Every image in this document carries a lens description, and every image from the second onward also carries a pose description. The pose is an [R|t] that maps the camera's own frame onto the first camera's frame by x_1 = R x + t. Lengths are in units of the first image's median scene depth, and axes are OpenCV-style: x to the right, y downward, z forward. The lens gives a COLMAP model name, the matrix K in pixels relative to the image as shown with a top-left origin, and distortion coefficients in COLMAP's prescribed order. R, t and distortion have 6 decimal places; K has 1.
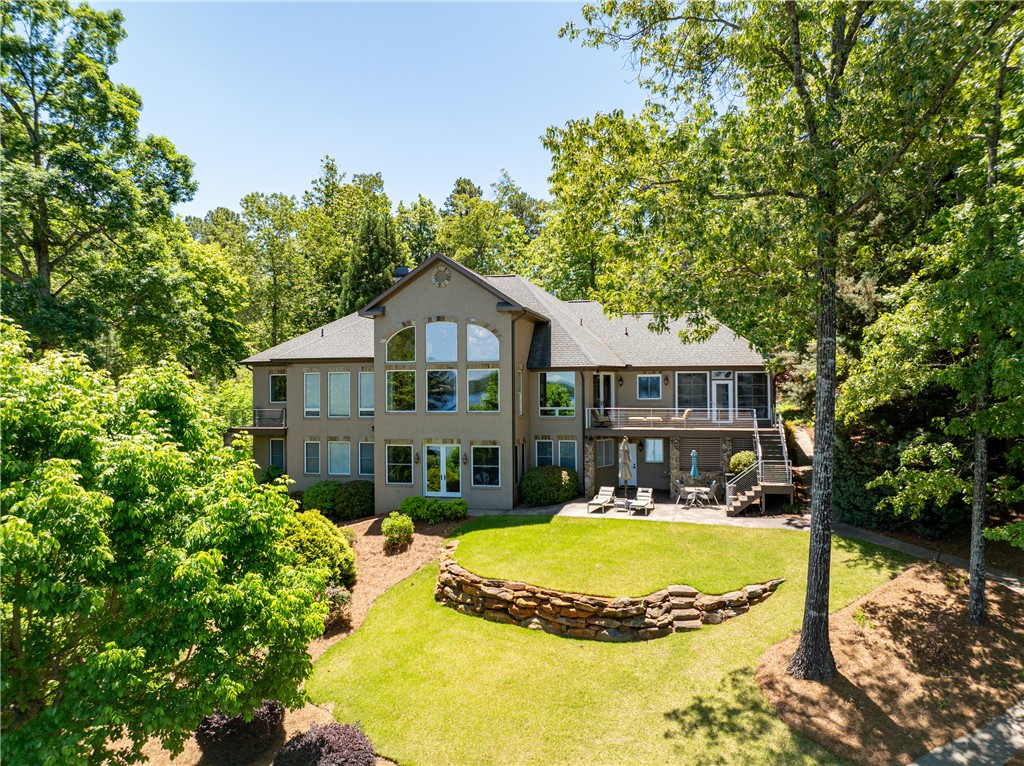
lens RADIAL K [[715.5, 0, 510.1], [0, 715.5, 381.8], [0, 0, 1]] dist [0.002763, 0.008499]
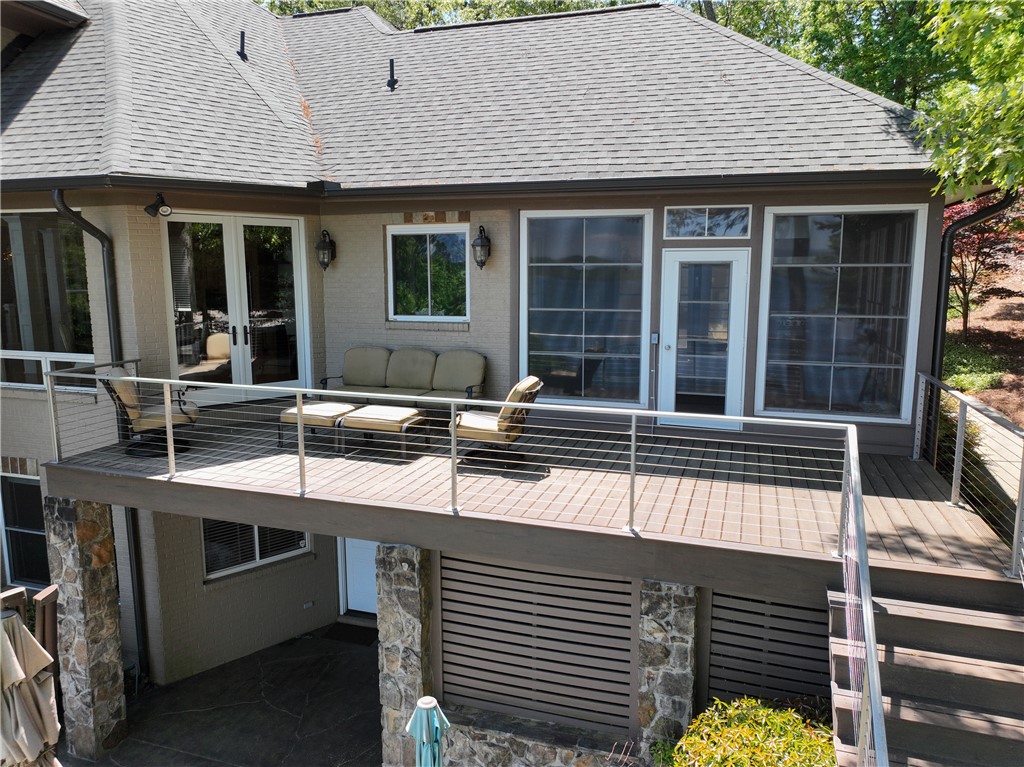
lens RADIAL K [[715.5, 0, 510.1], [0, 715.5, 382.3], [0, 0, 1]] dist [0.002763, 0.008499]
pose [[0.996741, 0.016576, -0.078949, 0.249957], [-0.003488, 0.986601, 0.163114, 0.003614], [0.080595, -0.162307, 0.983443, 0.752630]]
